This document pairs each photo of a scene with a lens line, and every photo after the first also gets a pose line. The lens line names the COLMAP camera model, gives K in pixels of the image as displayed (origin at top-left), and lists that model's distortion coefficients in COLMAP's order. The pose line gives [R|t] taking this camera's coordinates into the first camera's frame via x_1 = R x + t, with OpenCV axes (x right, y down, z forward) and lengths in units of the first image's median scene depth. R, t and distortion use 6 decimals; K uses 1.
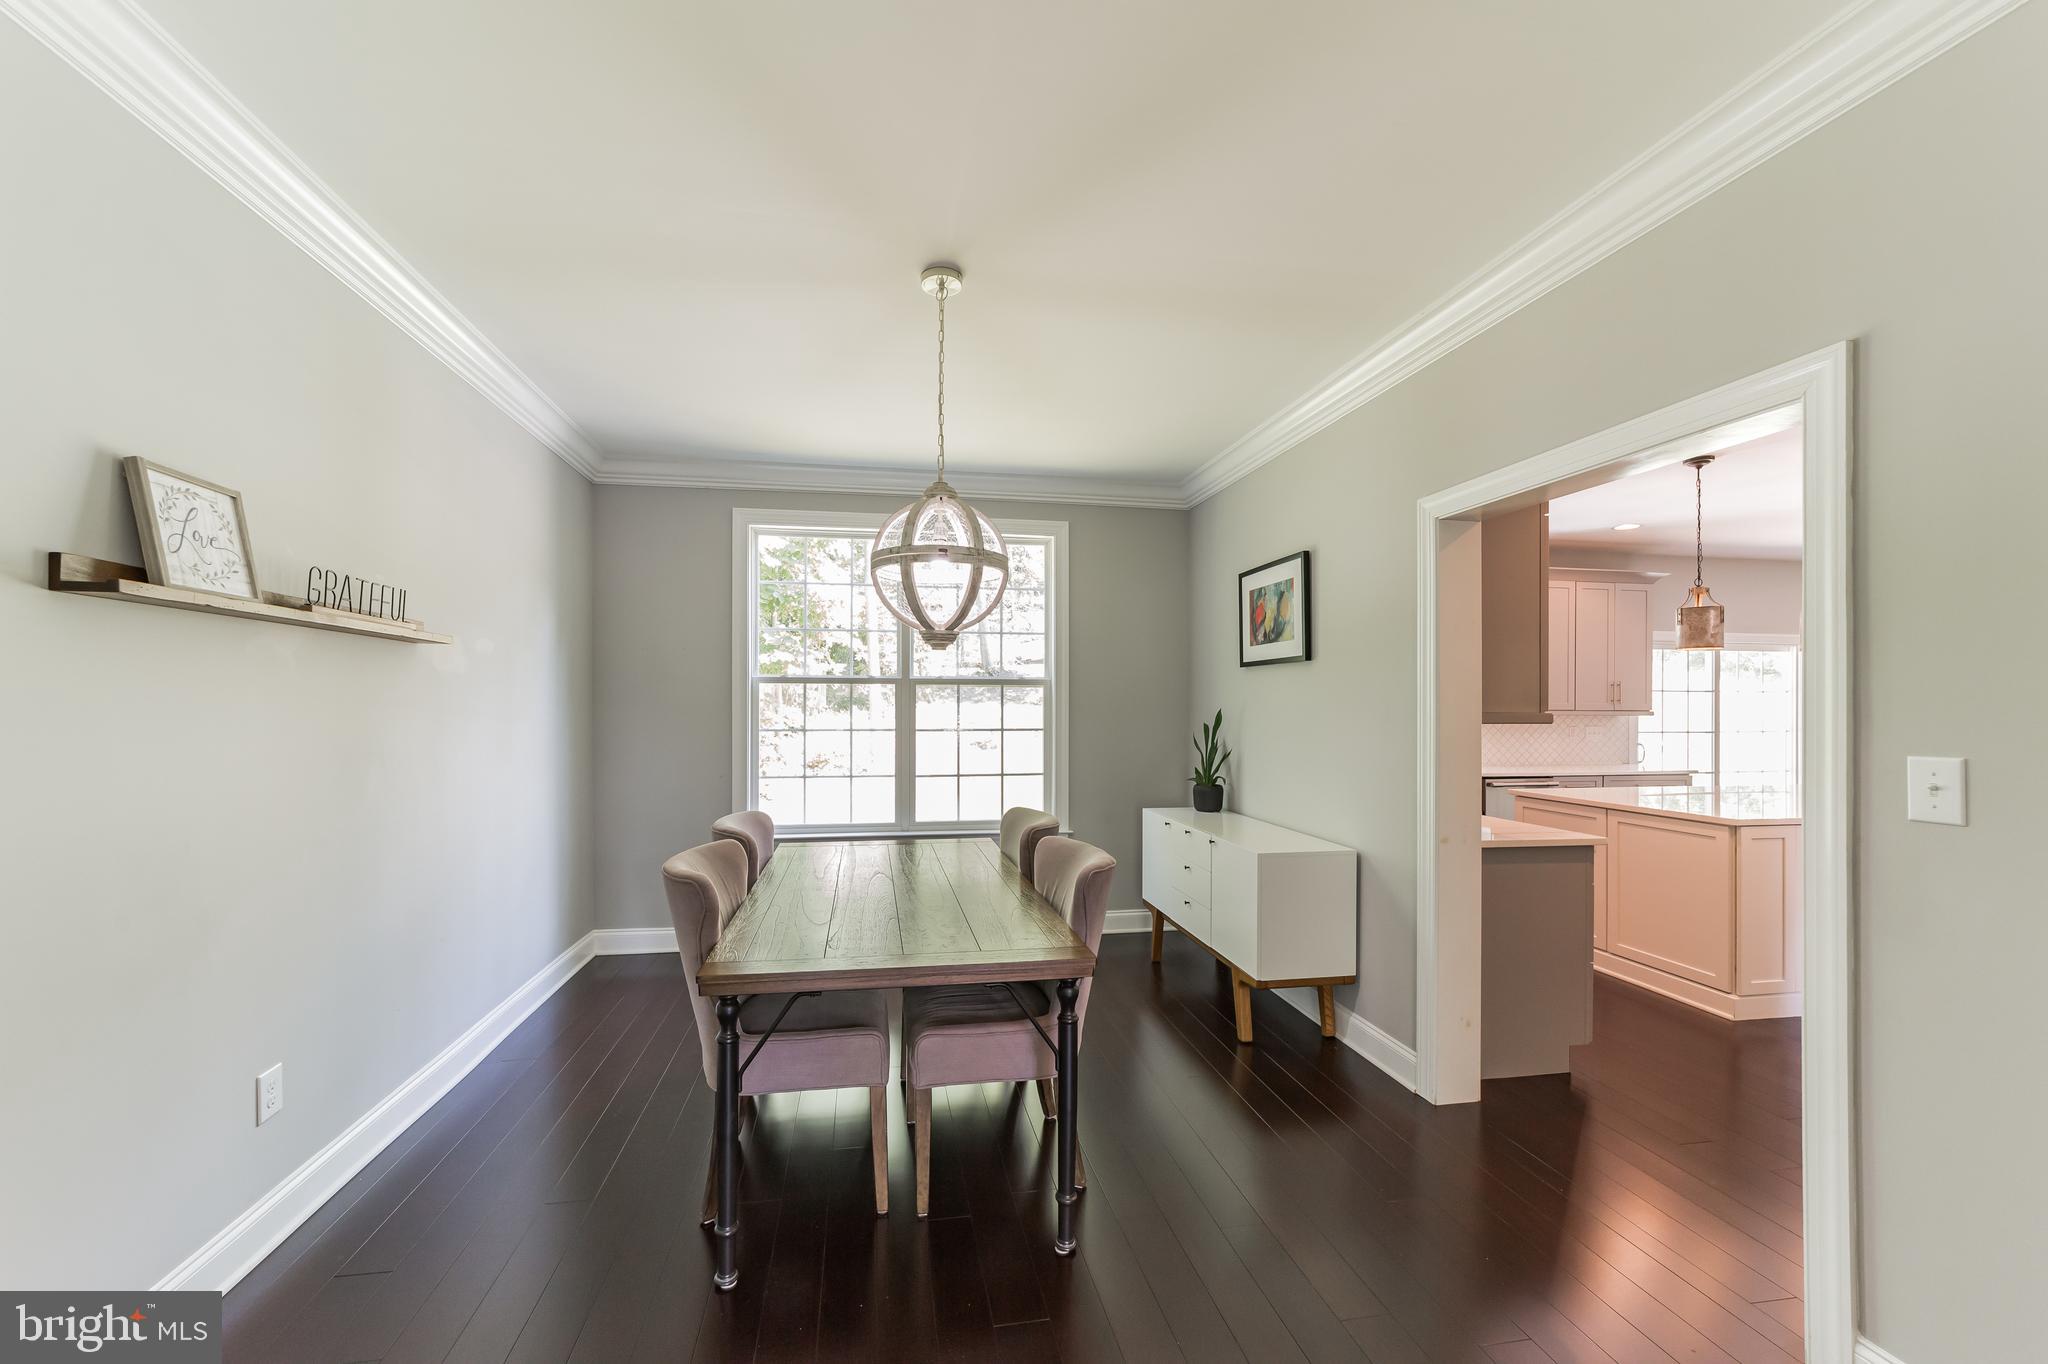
lens RADIAL K [[795.3, 0, 1014.7], [0, 795.3, 700.0], [0, 0, 1]] dist [-0.003683, -0.000180]
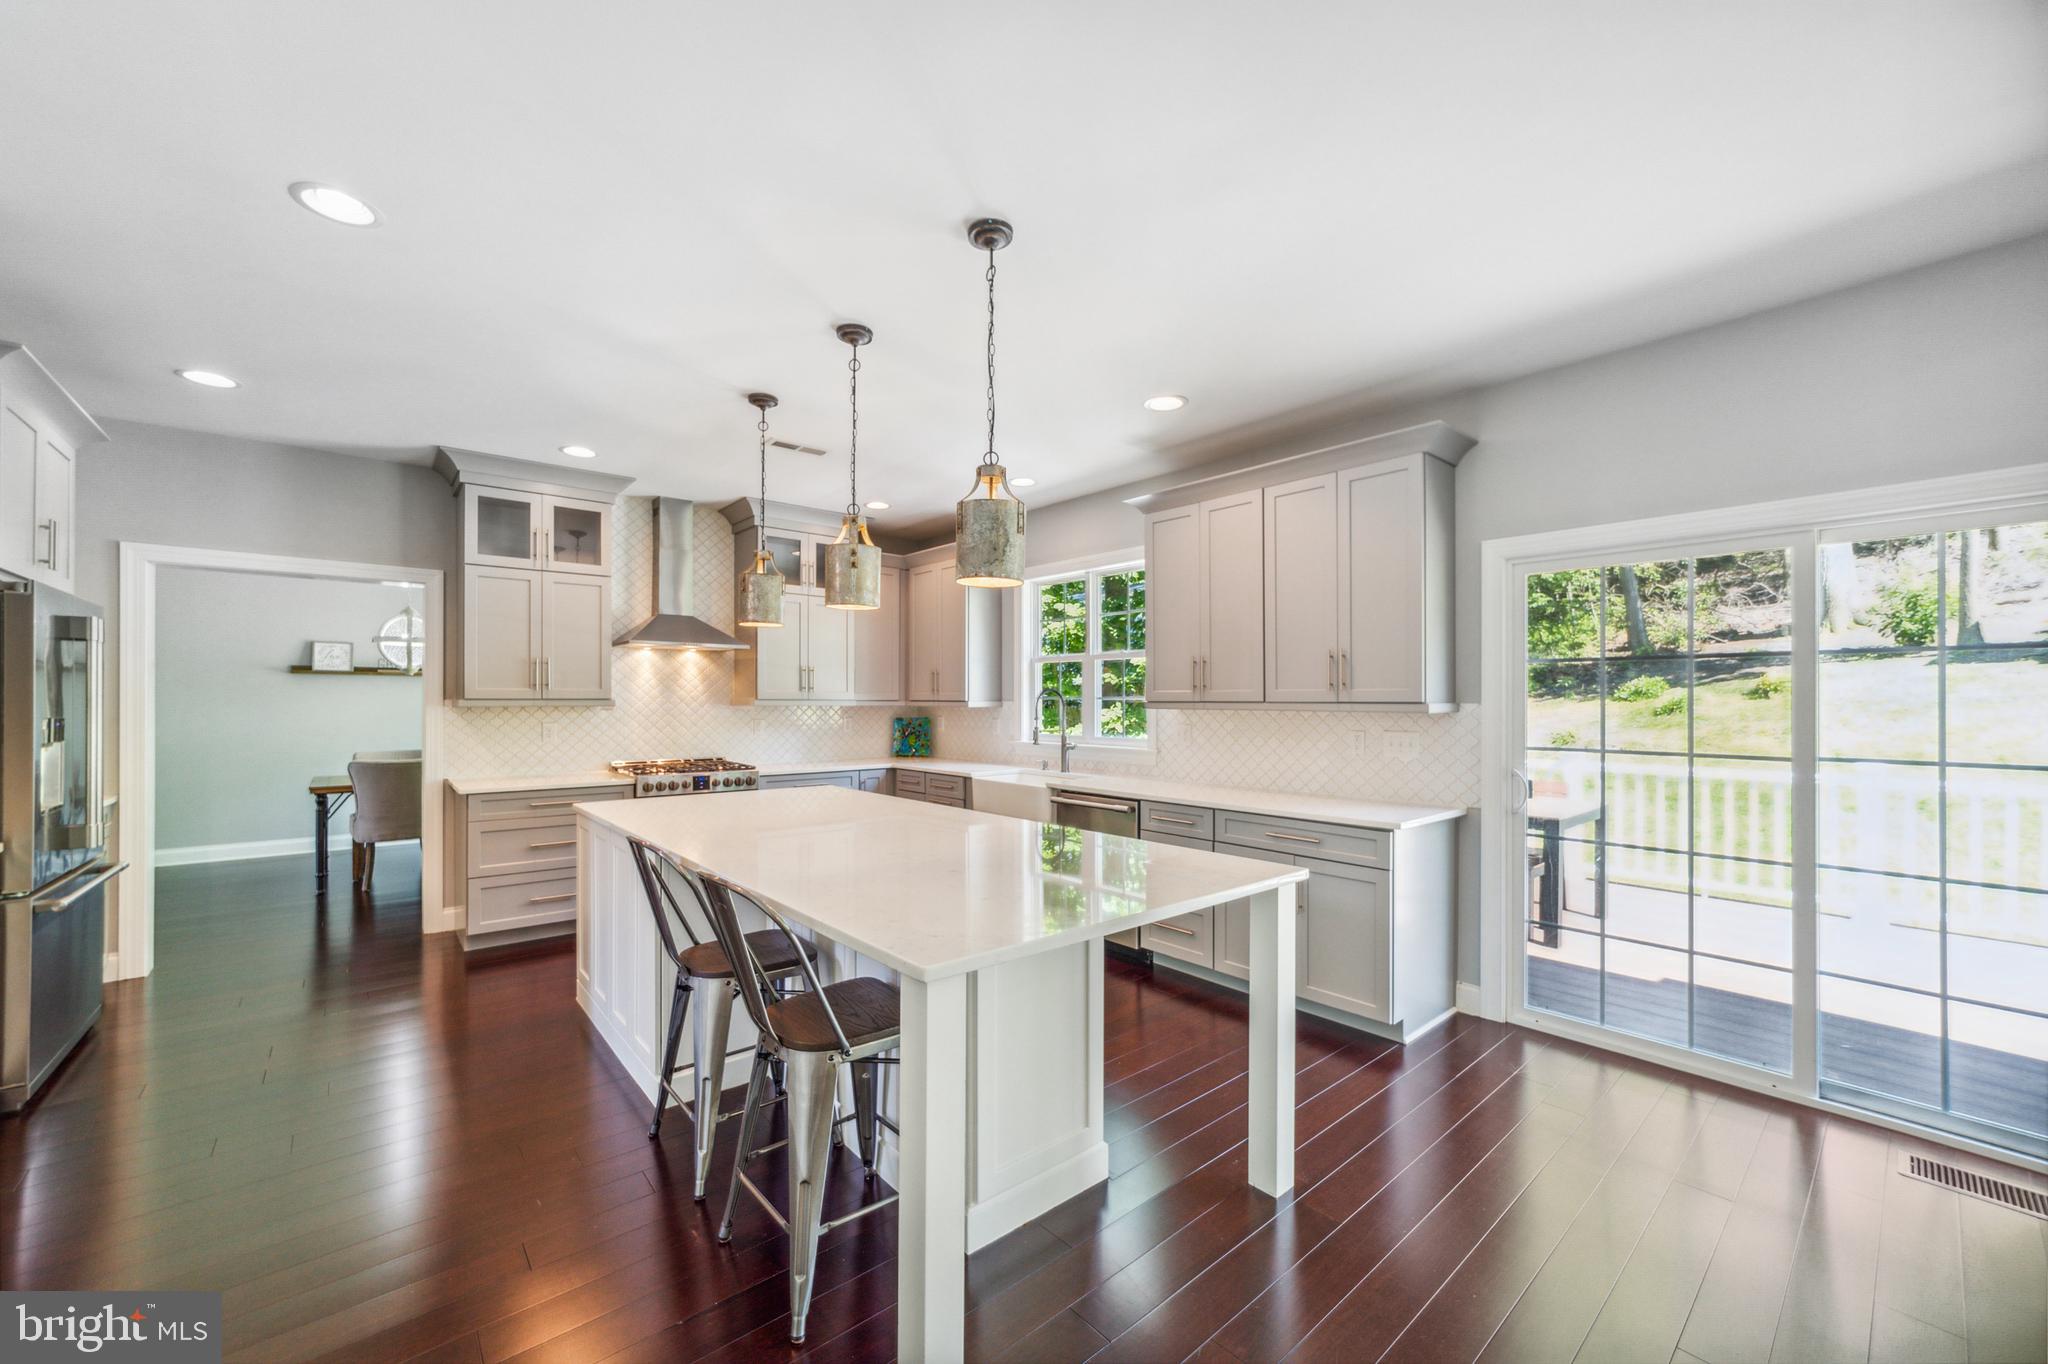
lens RADIAL K [[795.3, 0, 1022.9], [0, 795.3, 689.2], [0, 0, 1]] dist [-0.003683, -0.000180]
pose [[0.511999, -0.005916, -0.858965, 4.203976], [0.014605, 0.999892, 0.001818, -0.006538], [0.858862, -0.013476, 0.512030, 2.012714]]
